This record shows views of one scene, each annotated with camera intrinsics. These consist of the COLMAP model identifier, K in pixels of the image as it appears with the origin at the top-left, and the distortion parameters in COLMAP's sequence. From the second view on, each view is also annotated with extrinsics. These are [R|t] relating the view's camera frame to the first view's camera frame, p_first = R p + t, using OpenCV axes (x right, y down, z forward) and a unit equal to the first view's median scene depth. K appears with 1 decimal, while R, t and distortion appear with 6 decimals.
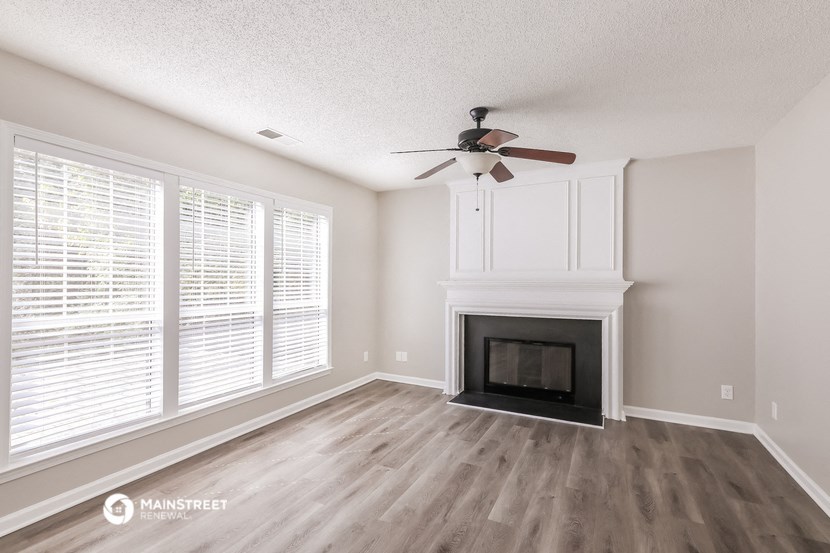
lens RADIAL K [[371.1, 0, 413.1], [0, 371.1, 280.0], [0, 0, 1]] dist [0.001480, 0.000090]
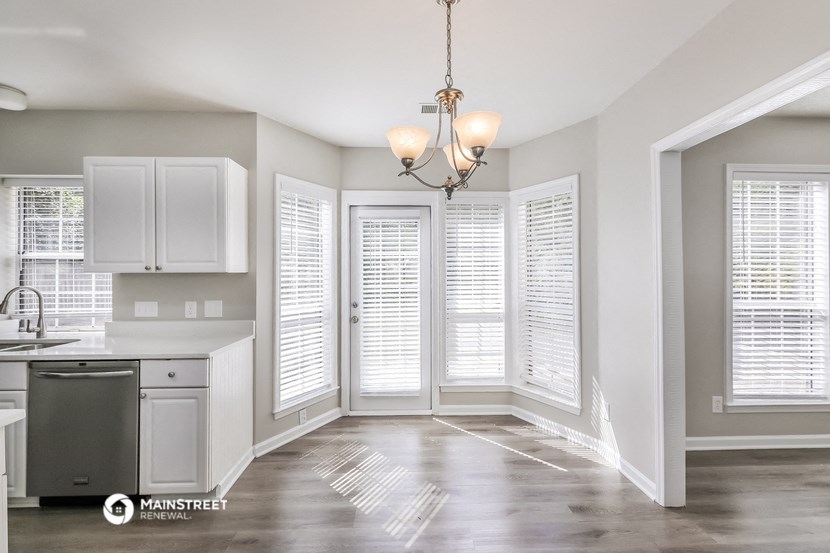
lens RADIAL K [[371.1, 0, 416.4], [0, 371.1, 270.2], [0, 0, 1]] dist [0.001480, 0.000090]
pose [[0.486479, -0.011605, -0.873615, -0.151590], [0.004321, 0.999932, -0.010877, -0.000121], [0.873681, 0.001516, 0.486496, -0.276185]]
